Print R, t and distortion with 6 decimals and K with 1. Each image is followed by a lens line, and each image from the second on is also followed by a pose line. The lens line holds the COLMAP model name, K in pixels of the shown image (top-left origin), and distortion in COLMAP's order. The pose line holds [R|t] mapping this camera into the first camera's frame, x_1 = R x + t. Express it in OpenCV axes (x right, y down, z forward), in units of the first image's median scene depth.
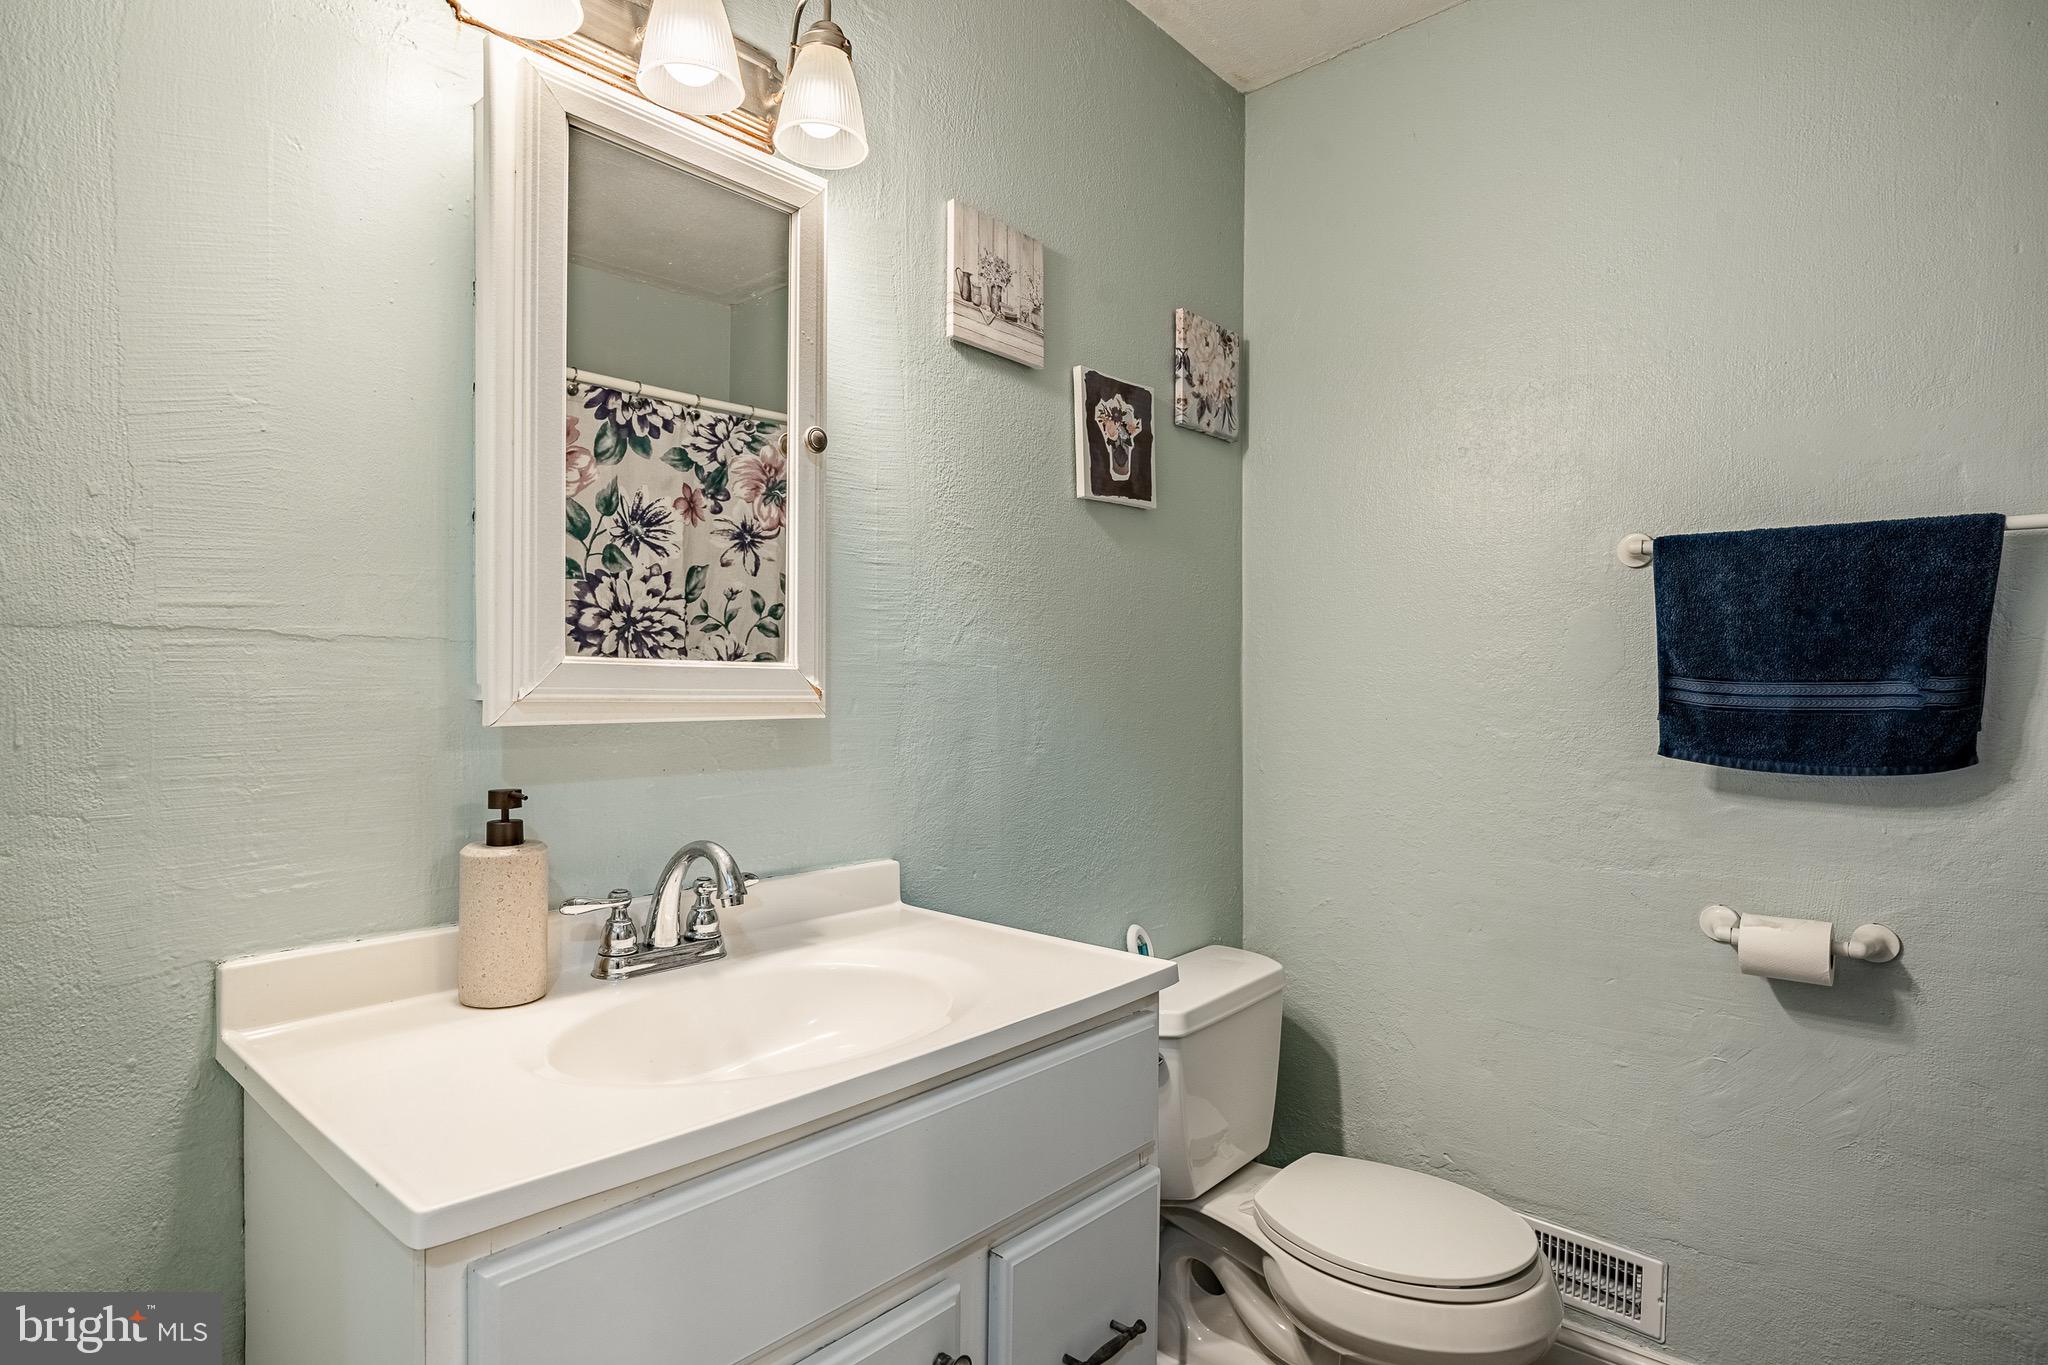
lens RADIAL K [[1099.8, 0, 1022.3], [0, 1099.8, 709.9], [0, 0, 1]] dist [0.000016, 0.000005]
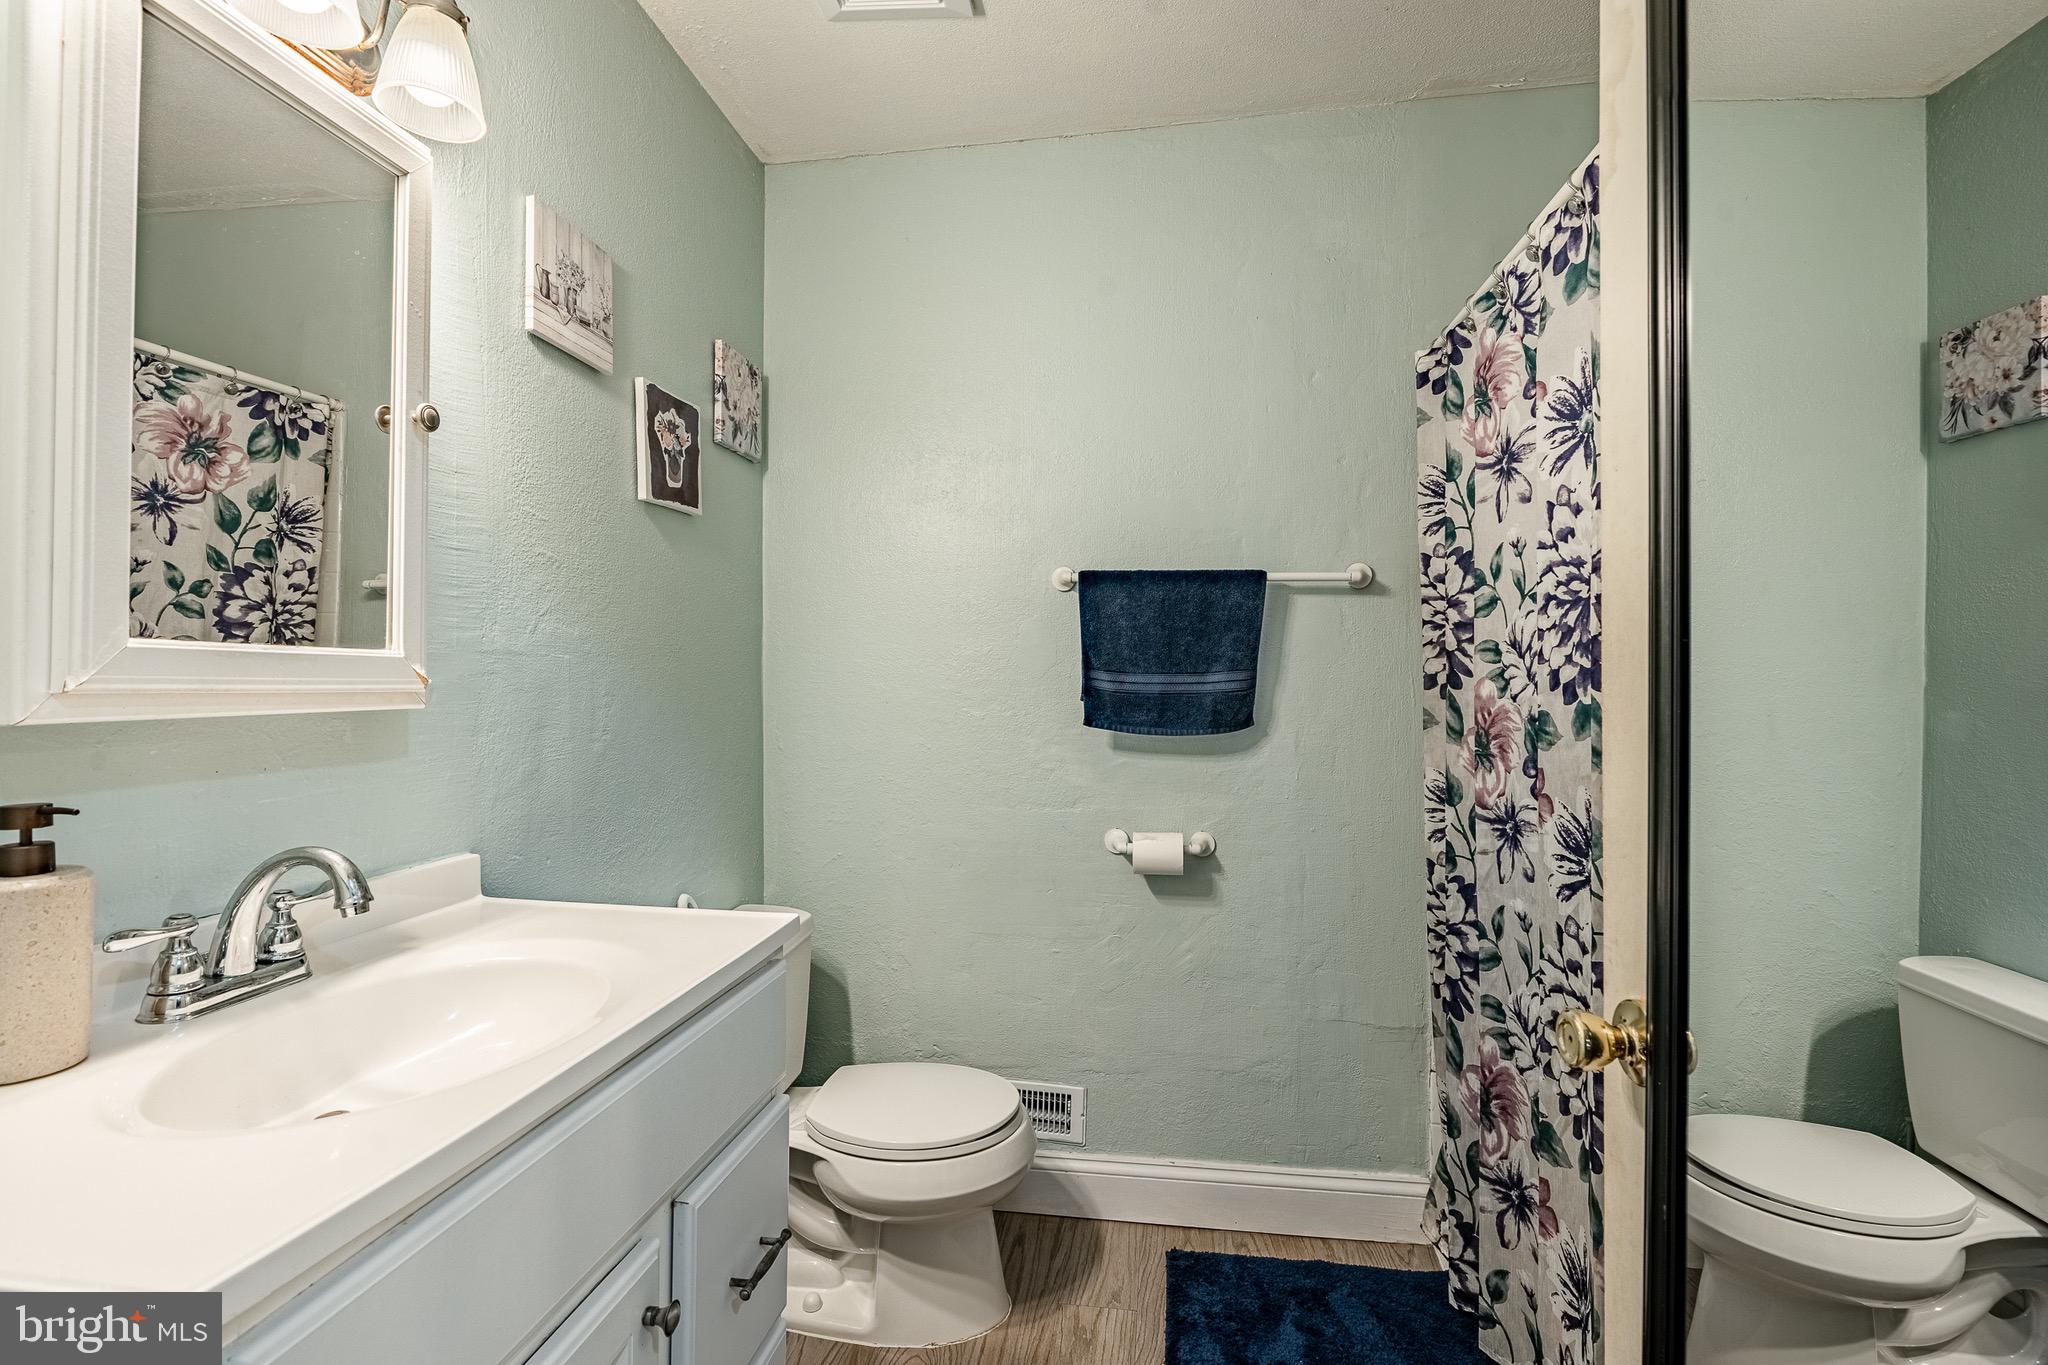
lens RADIAL K [[971.5, 0, 1024.0], [0, 971.5, 682.5], [0, 0, 1]] dist [0.000631, 0.000229]
pose [[0.829429, -0.001615, 0.558609, -0.182207], [0.009598, 0.999889, -0.011360, -0.000507], [-0.558529, 0.014784, 0.829353, 0.009509]]
